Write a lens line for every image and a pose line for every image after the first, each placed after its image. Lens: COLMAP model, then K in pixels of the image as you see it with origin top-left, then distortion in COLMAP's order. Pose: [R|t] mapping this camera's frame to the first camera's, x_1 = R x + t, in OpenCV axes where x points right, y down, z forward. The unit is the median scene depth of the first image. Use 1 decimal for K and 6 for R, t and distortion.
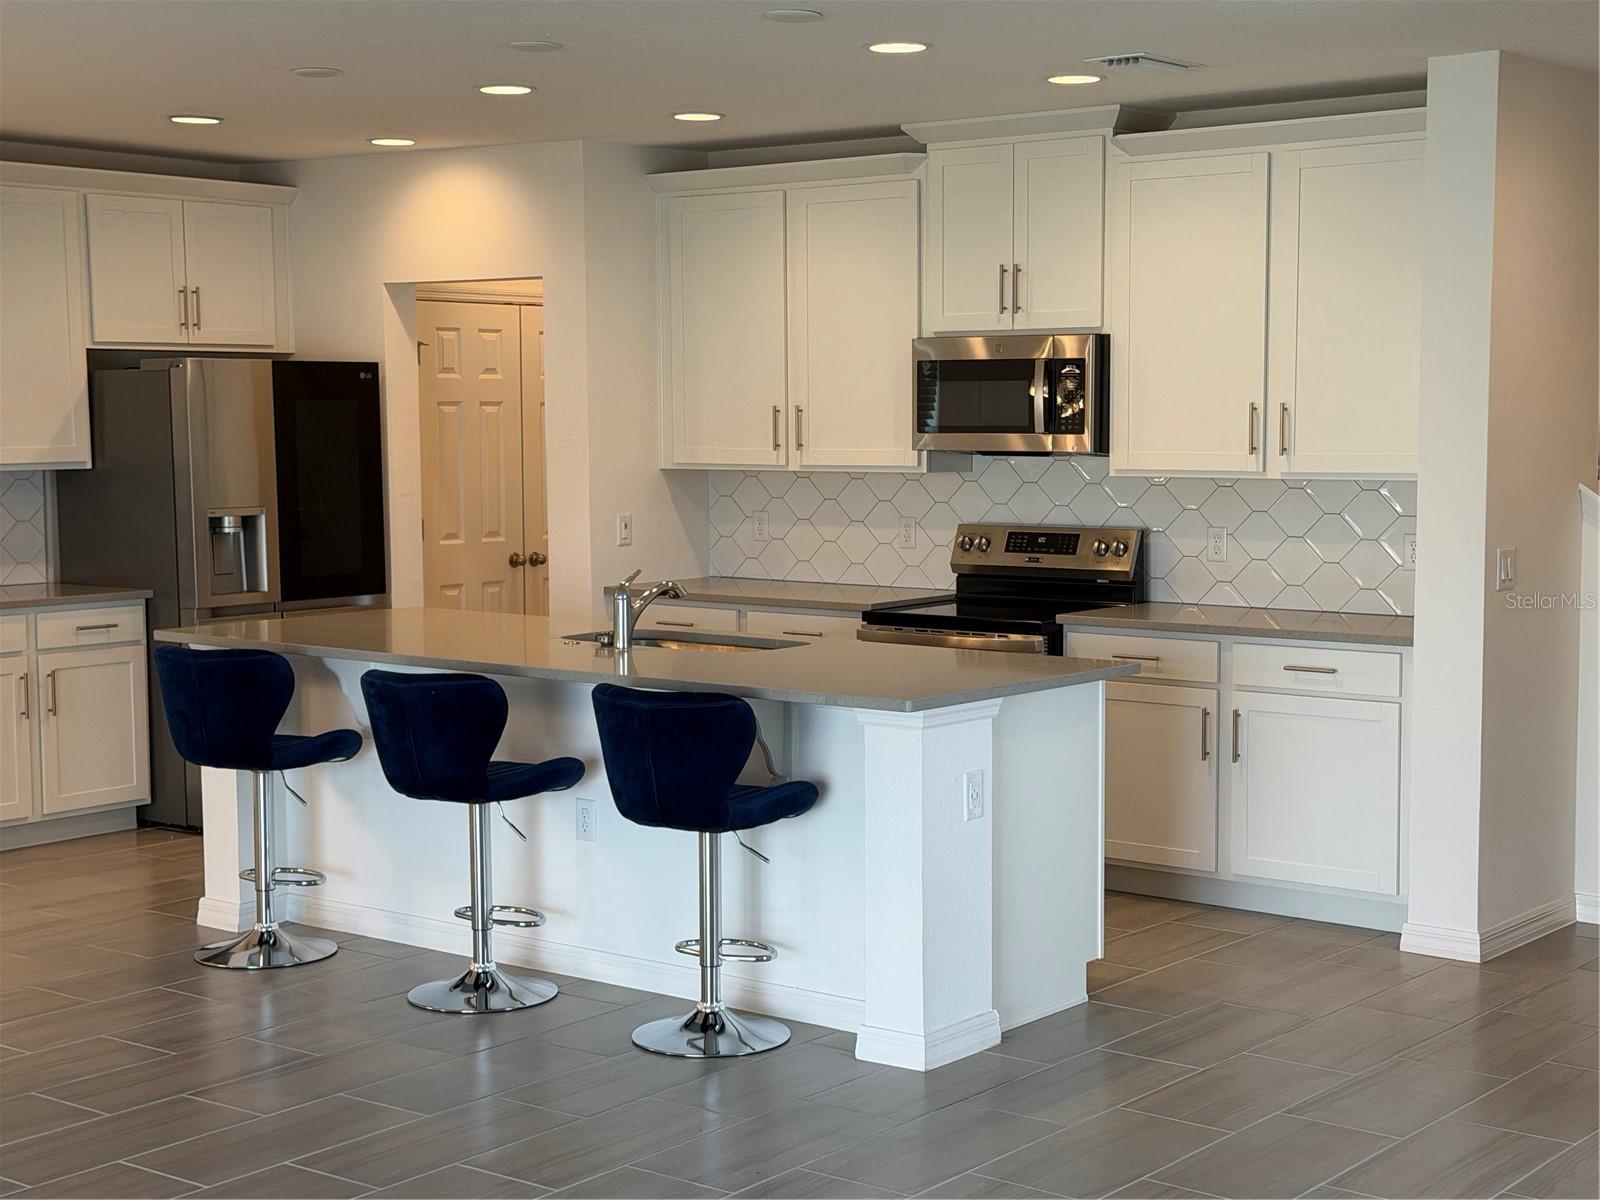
lens RADIAL K [[2426.0, 0, 800.2], [0, 2426.0, 609.9], [0, 0, 1]] dist [0.143538, 0.000000]
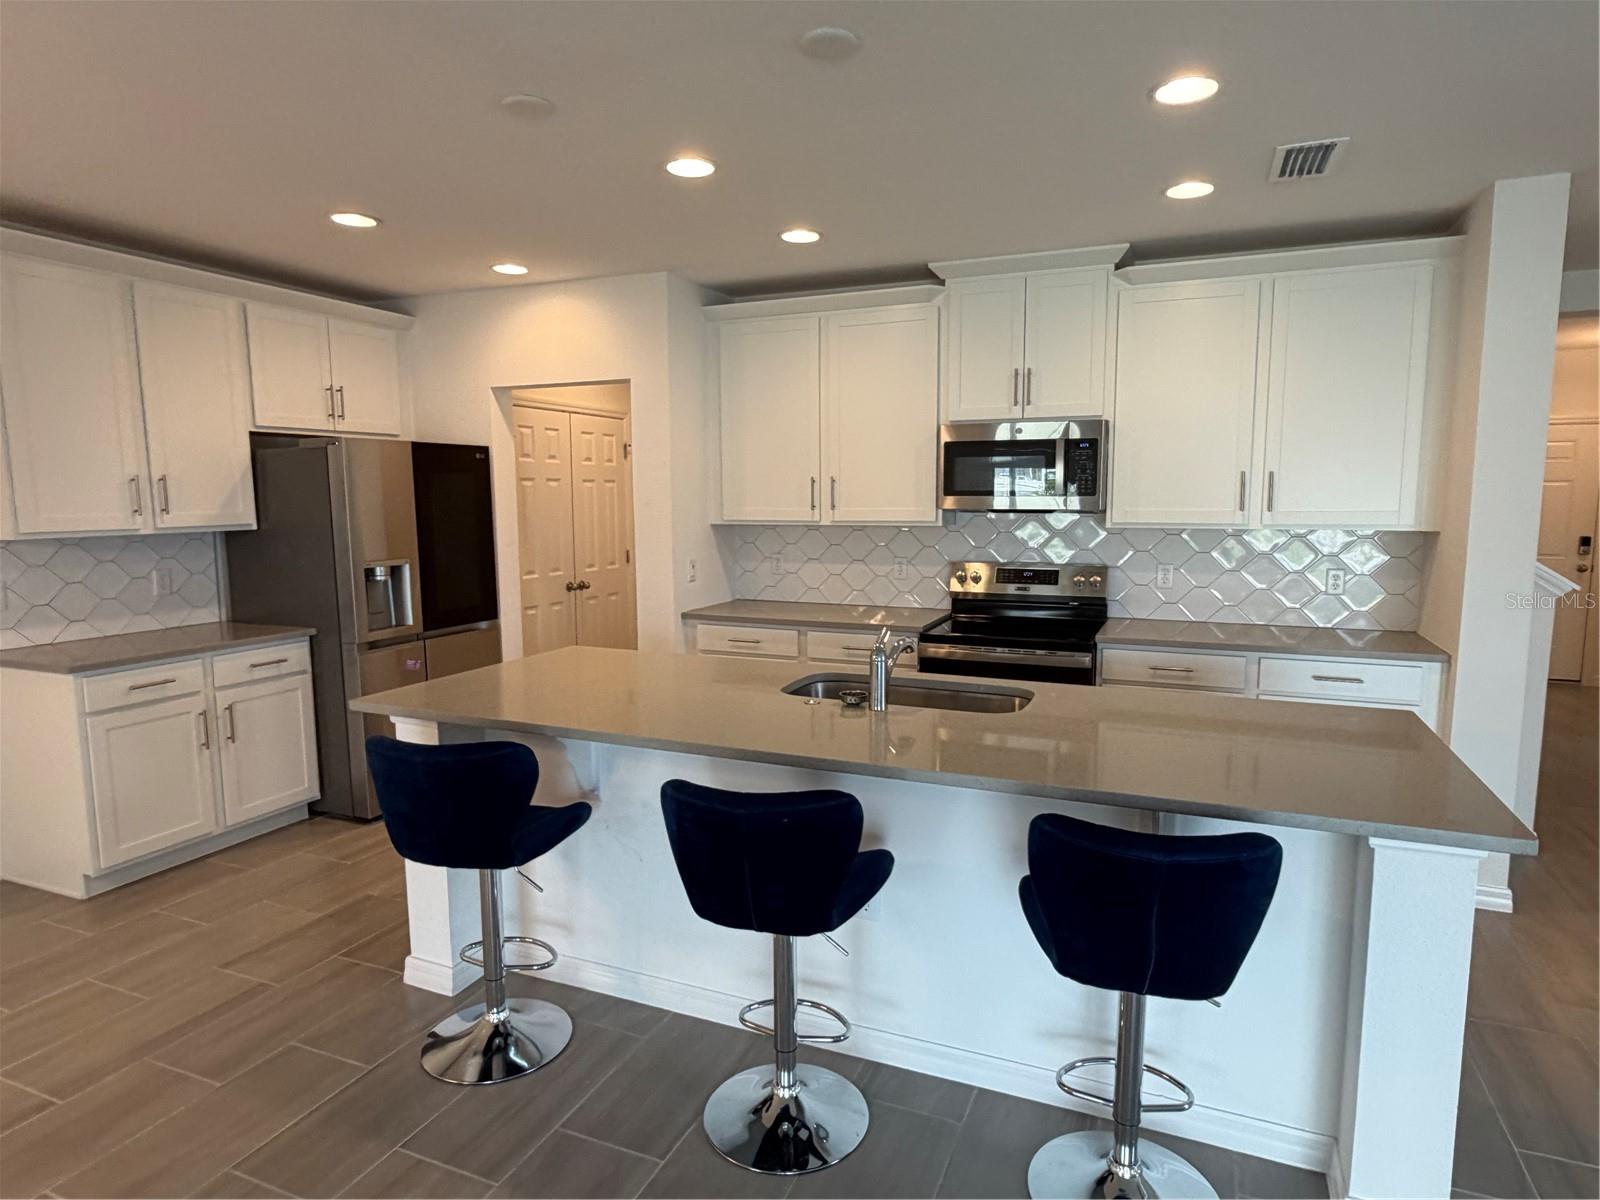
lens RADIAL K [[931.3, 0, 801.5], [0, 931.3, 601.7], [0, 0, 1]] dist [-0.004063, 0.001560]
pose [[0.964553, -0.030508, 0.262119, -0.168099], [0.022768, 0.999212, 0.032515, -0.034325], [-0.262905, -0.025395, 0.964488, 0.541520]]
